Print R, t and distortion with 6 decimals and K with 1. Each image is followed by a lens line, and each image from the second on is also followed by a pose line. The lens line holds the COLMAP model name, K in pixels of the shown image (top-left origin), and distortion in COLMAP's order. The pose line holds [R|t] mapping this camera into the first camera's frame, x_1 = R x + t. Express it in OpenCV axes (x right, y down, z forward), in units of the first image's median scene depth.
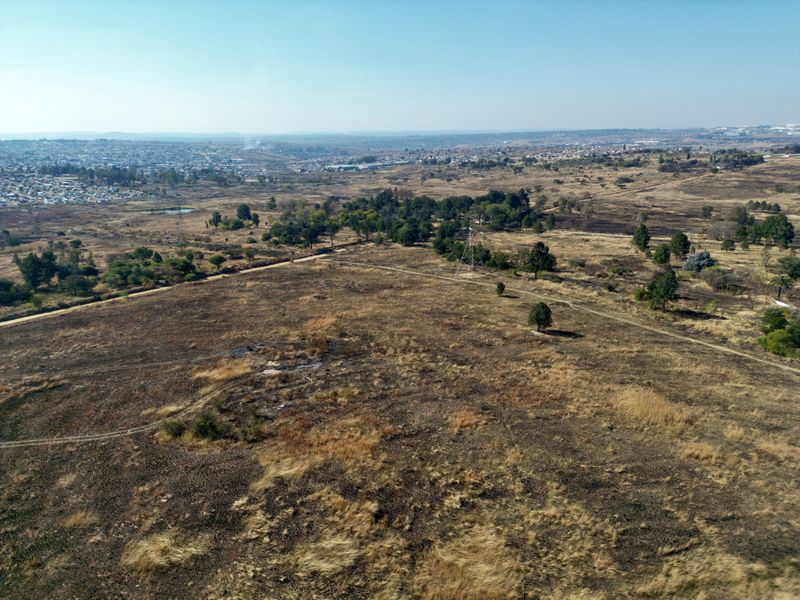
lens RADIAL K [[560.4, 0, 400.0], [0, 560.4, 300.0], [0, 0, 1]] dist [0.073956, -0.075490]
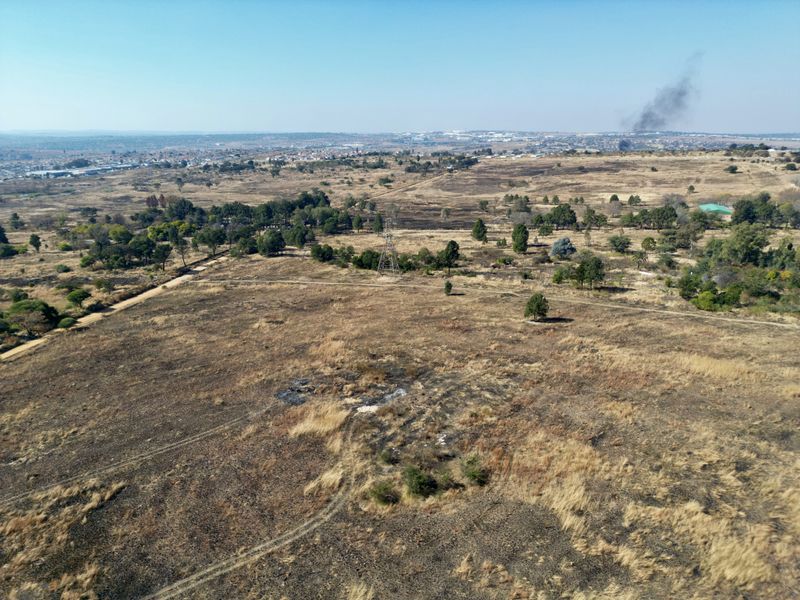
lens RADIAL K [[560.4, 0, 400.0], [0, 560.4, 300.0], [0, 0, 1]] dist [0.073956, -0.075490]
pose [[0.880287, -0.128545, 0.456695, -0.181358], [0.130341, 0.991082, 0.027724, -0.018640], [-0.456186, 0.035121, 0.889191, 0.063642]]
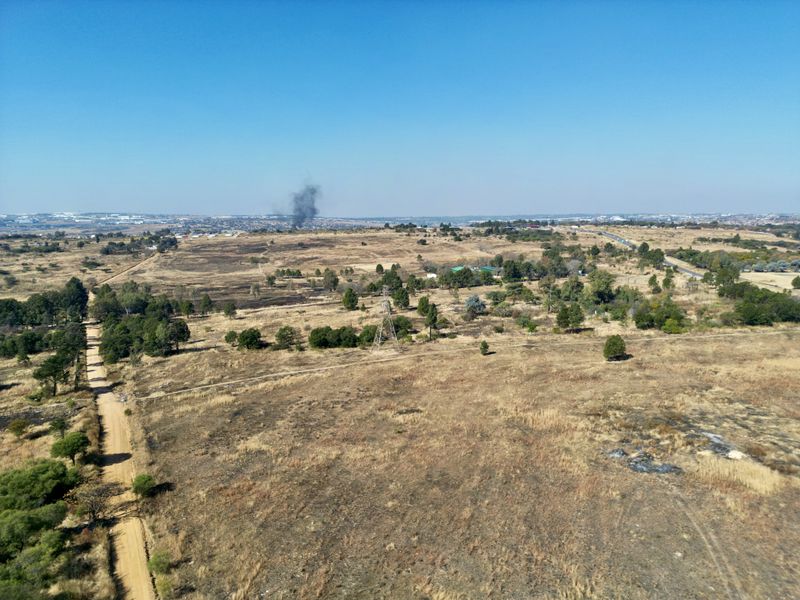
lens RADIAL K [[560.4, 0, 400.0], [0, 560.4, 300.0], [0, 0, 1]] dist [0.073956, -0.075490]
pose [[0.429106, -0.128152, 0.894117, -0.380397], [0.258102, 0.966007, 0.014587, -0.076855], [-0.865593, 0.224514, 0.447596, 0.324829]]
